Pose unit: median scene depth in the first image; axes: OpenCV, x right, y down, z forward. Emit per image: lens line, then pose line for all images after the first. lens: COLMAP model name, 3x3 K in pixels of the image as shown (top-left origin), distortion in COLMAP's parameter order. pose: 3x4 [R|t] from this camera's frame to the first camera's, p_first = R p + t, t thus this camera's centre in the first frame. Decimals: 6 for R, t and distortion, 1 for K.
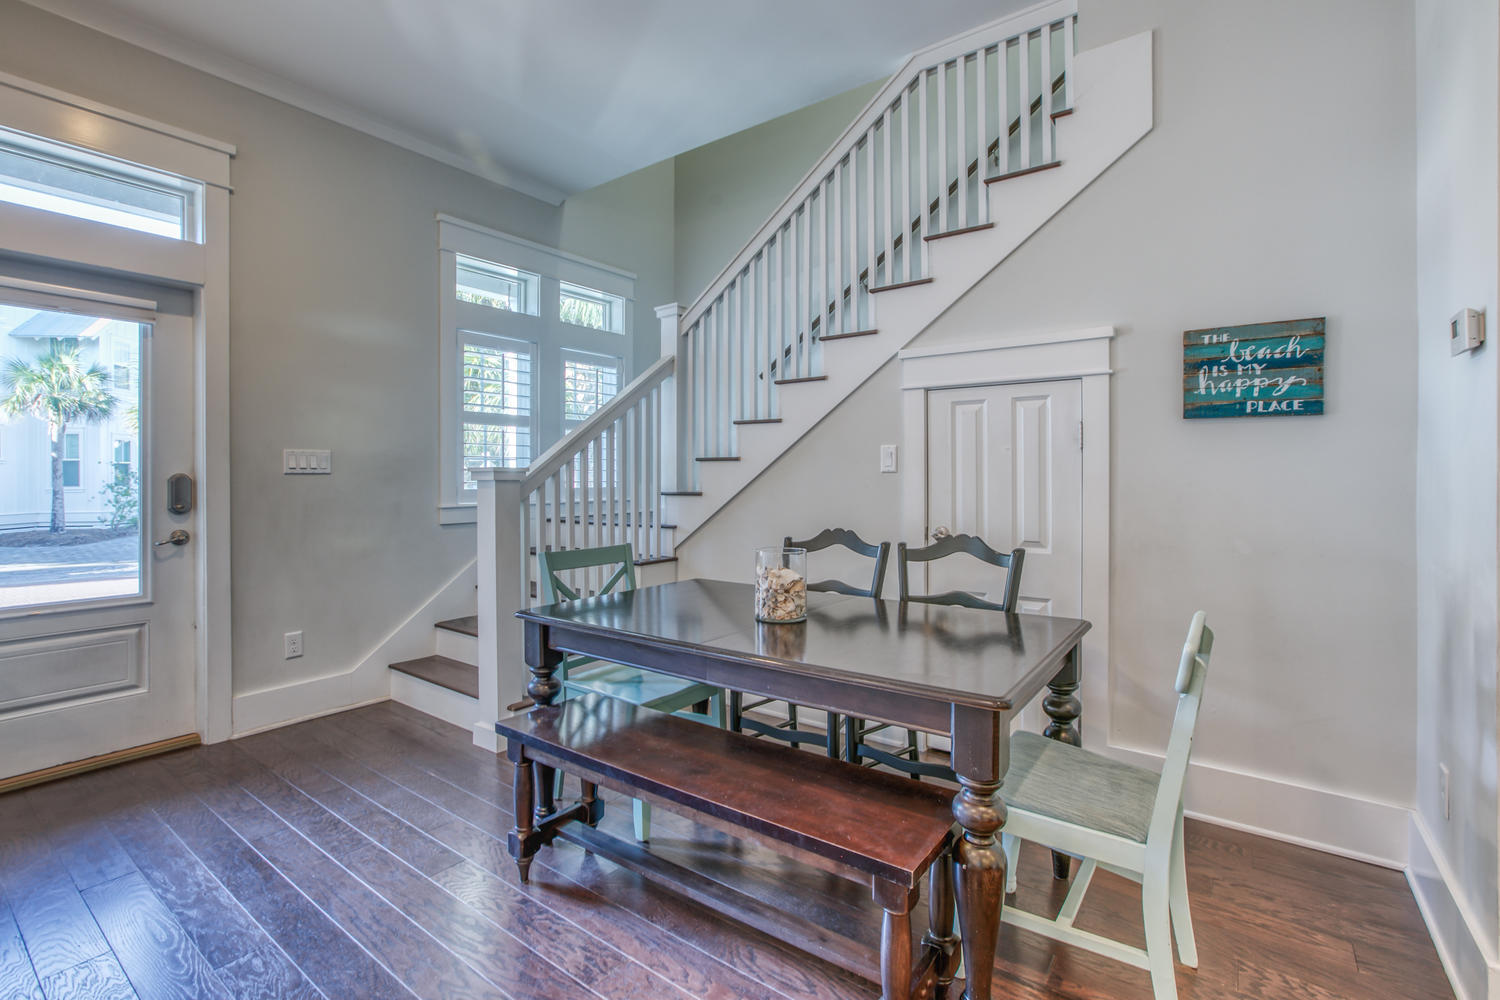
lens RADIAL K [[687.8, 0, 755.4], [0, 687.8, 478.0], [0, 0, 1]] dist [-0.026431, 0.011644]
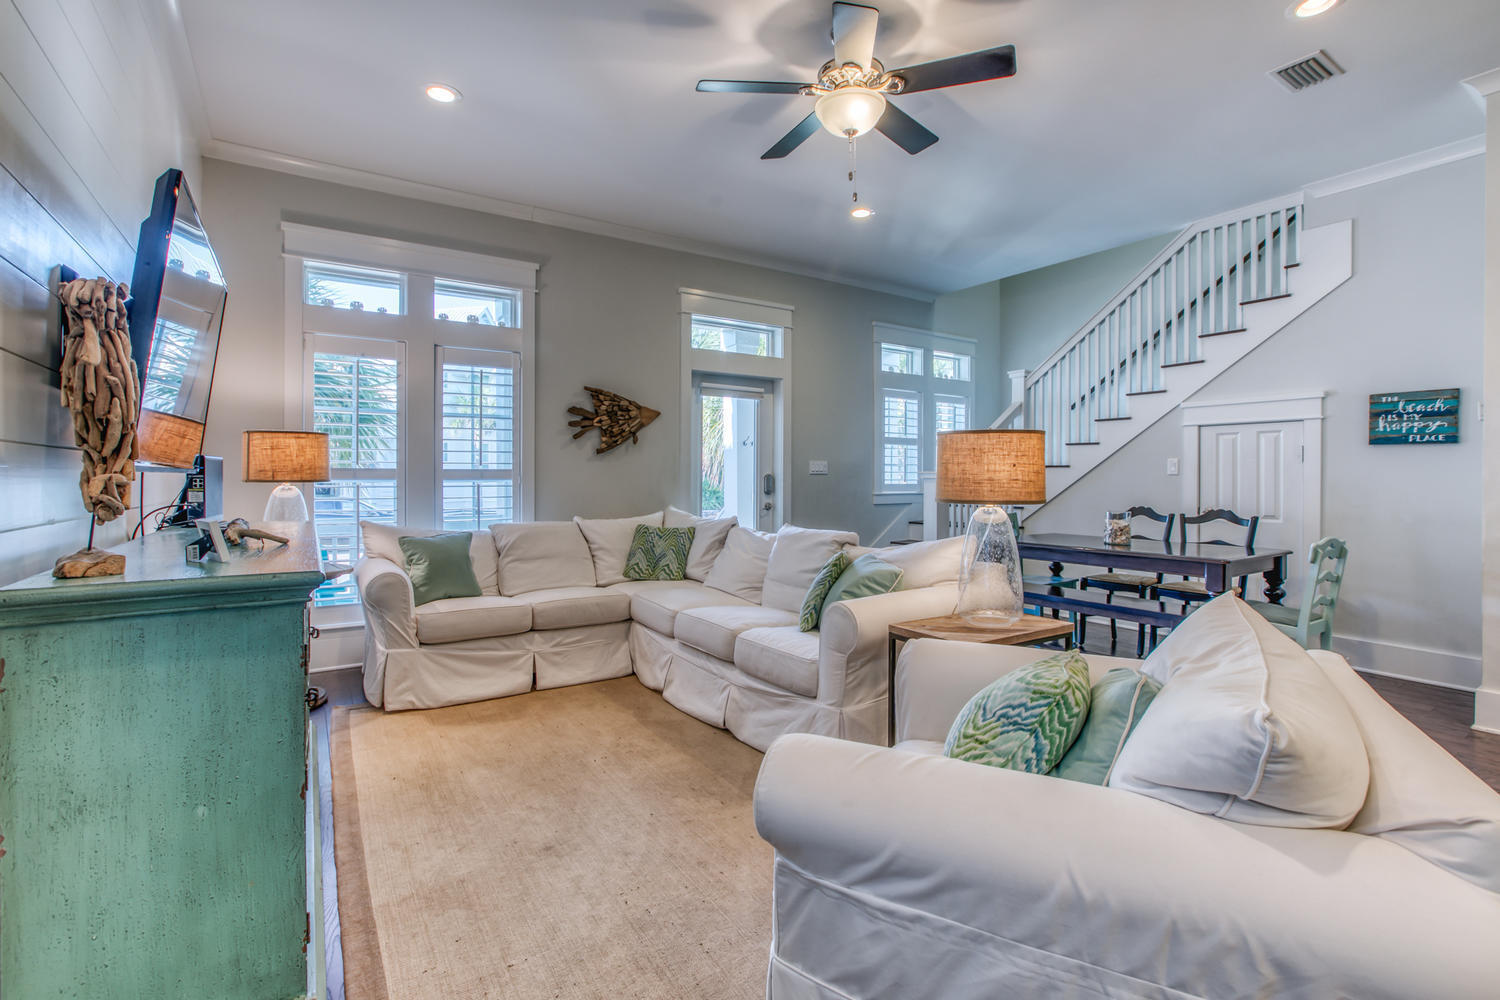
lens RADIAL K [[687.8, 0, 755.4], [0, 687.8, 482.2], [0, 0, 1]] dist [-0.026431, 0.011644]
pose [[0.942077, 0.008125, -0.335298, -0.245347], [-0.006219, 0.999958, 0.006756, 0.005713], [0.335339, -0.004279, 0.942088, -1.069889]]
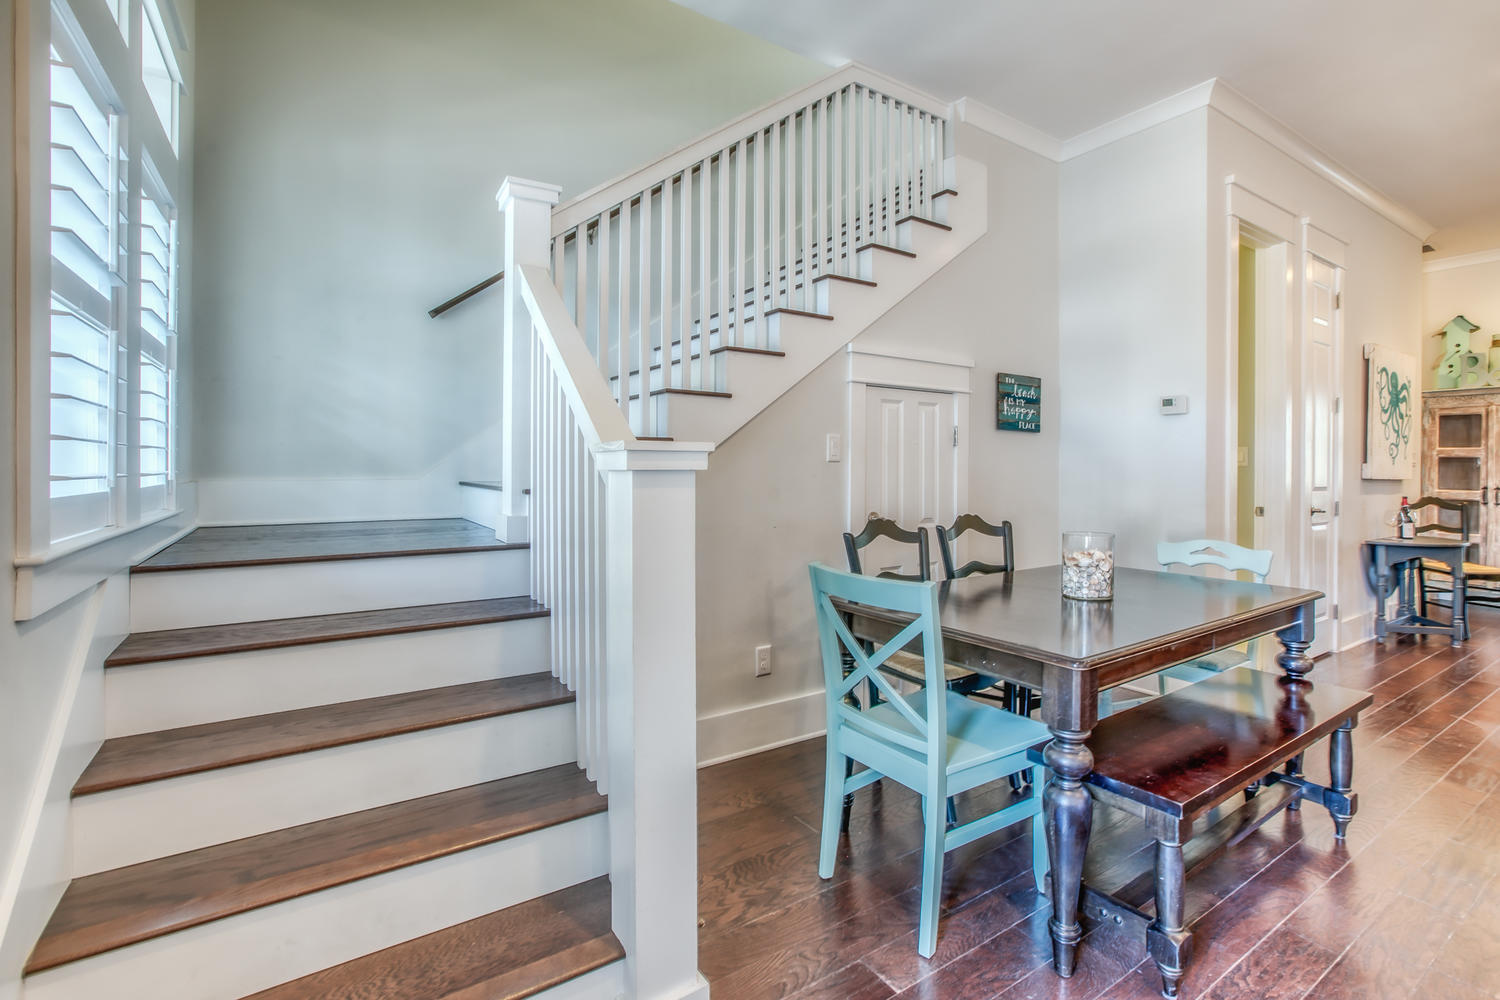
lens RADIAL K [[687.8, 0, 779.7], [0, 687.8, 462.4], [0, 0, 1]] dist [-0.026431, 0.011644]
pose [[0.340303, 0.009181, 0.940271, -0.915224], [-0.004114, 0.999957, -0.008275, 0.001678], [-0.940307, -0.001052, 0.340326, 0.869564]]
